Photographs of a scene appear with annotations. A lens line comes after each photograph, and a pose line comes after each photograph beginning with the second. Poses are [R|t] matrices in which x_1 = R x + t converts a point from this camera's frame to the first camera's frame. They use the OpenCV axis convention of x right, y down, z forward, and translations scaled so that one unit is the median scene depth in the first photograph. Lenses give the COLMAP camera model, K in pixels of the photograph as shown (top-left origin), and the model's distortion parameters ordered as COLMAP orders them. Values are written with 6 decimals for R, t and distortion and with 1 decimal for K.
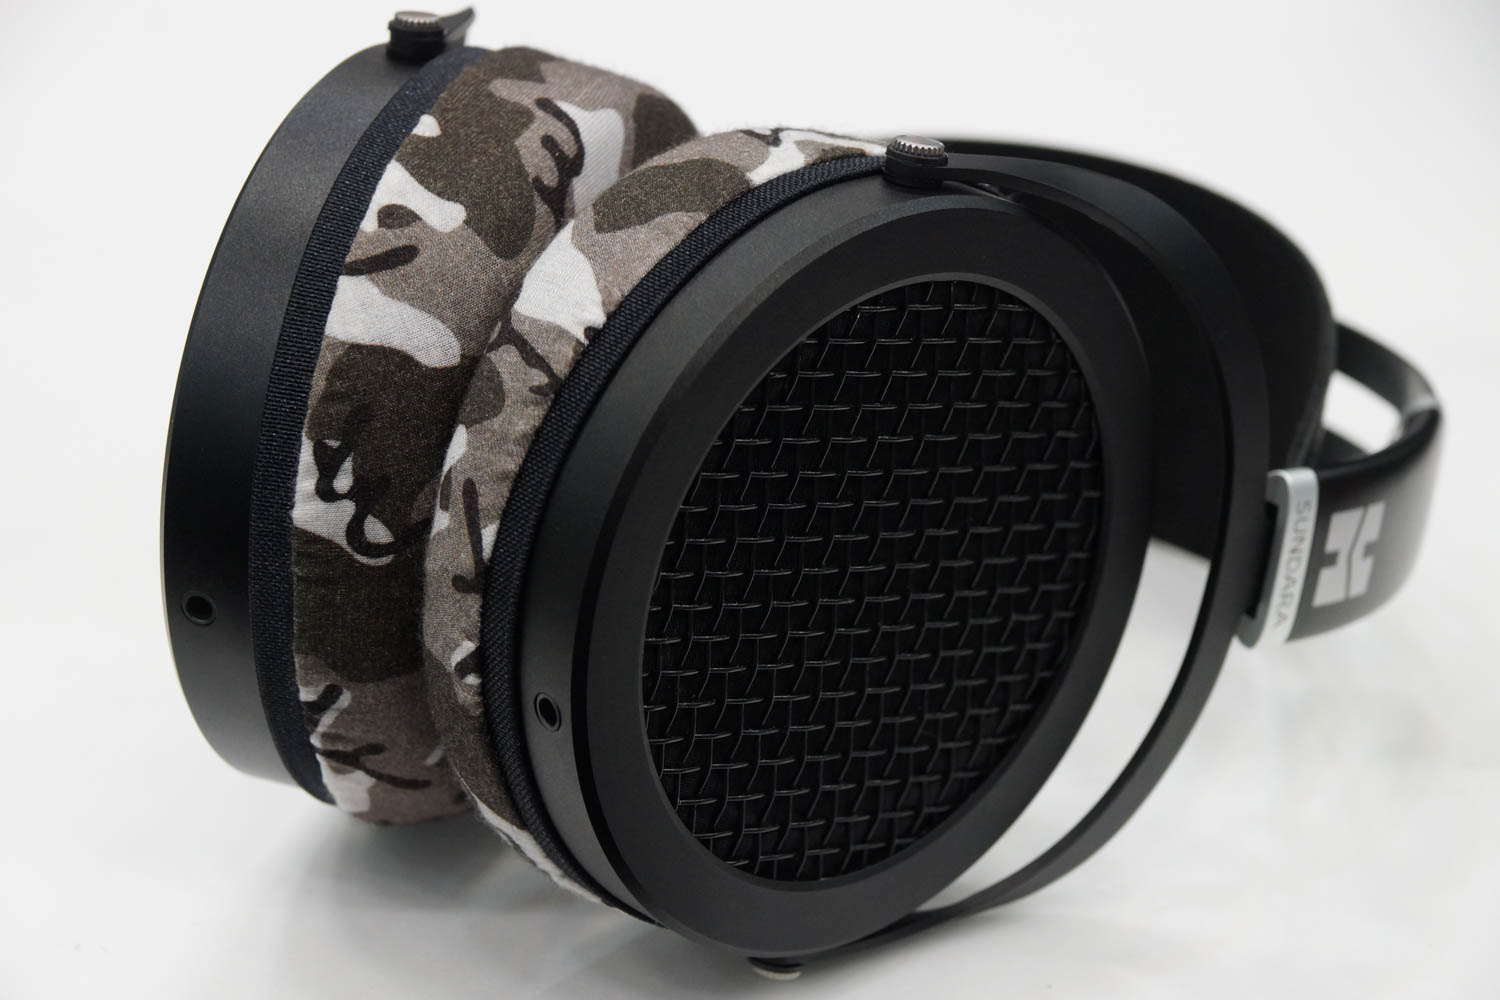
lens RADIAL K [[4211.0, 0, 816.7], [0, 4211.0, 501.6], [0, 0, 1]] dist [-0.043784, 30.994356]
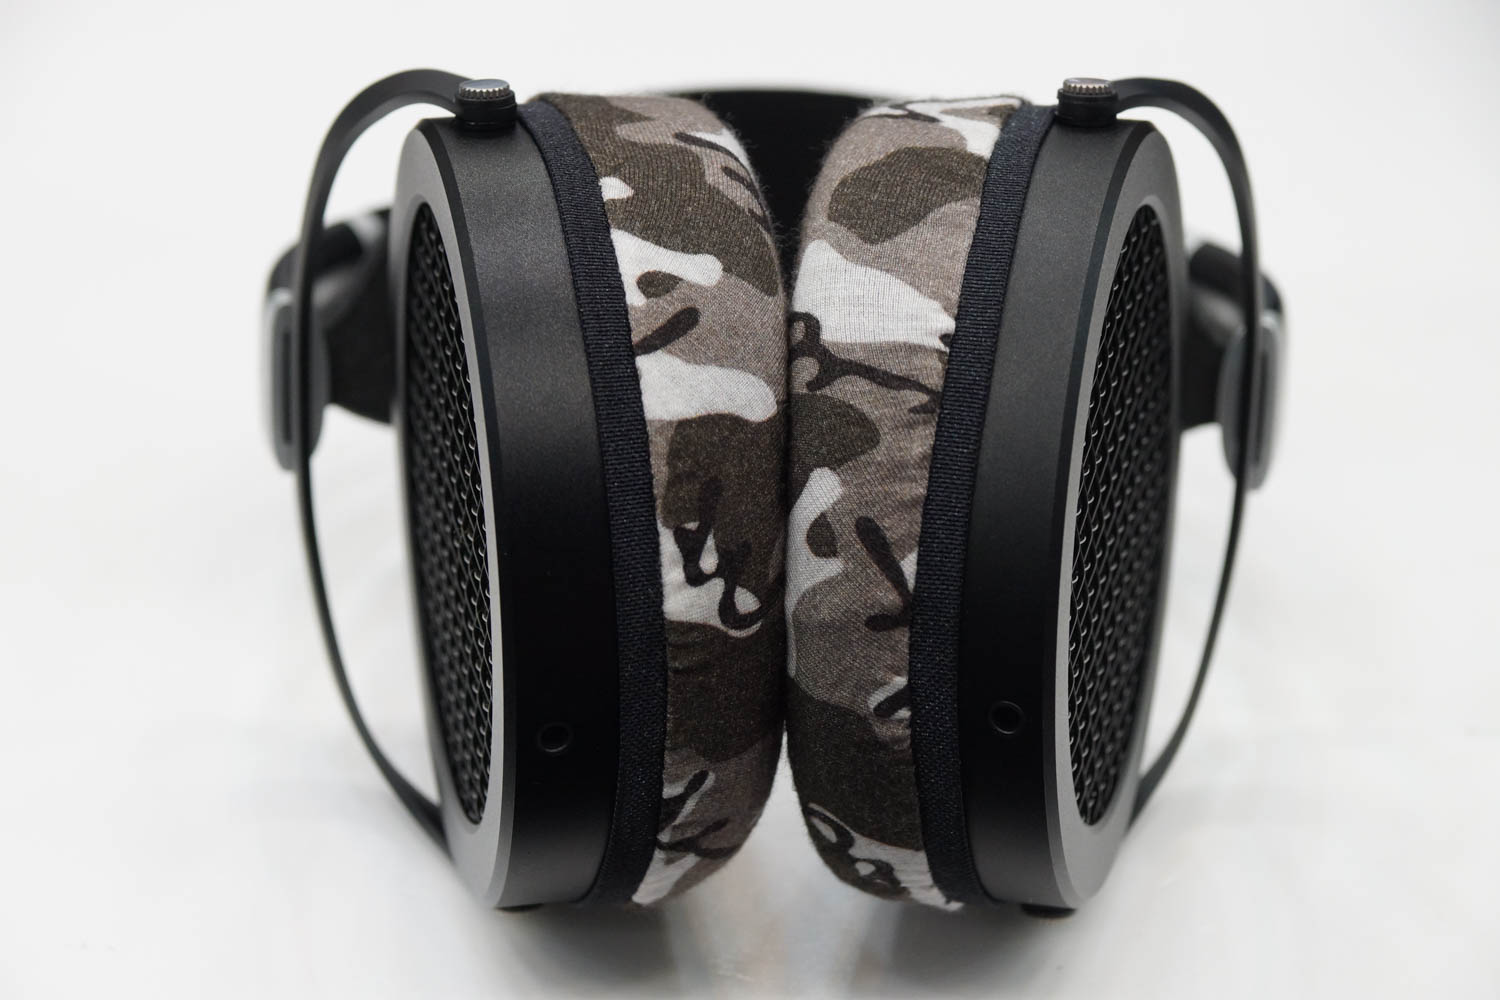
lens RADIAL K [[4211.0, 0, 816.7], [0, 4211.0, 501.6], [0, 0, 1]] dist [-0.043784, 30.994356]
pose [[0.813353, -0.274305, 0.513044, -0.578708], [0.256724, 0.960589, 0.106594, -0.113322], [-0.522063, 0.045013, 0.851718, 0.170212]]
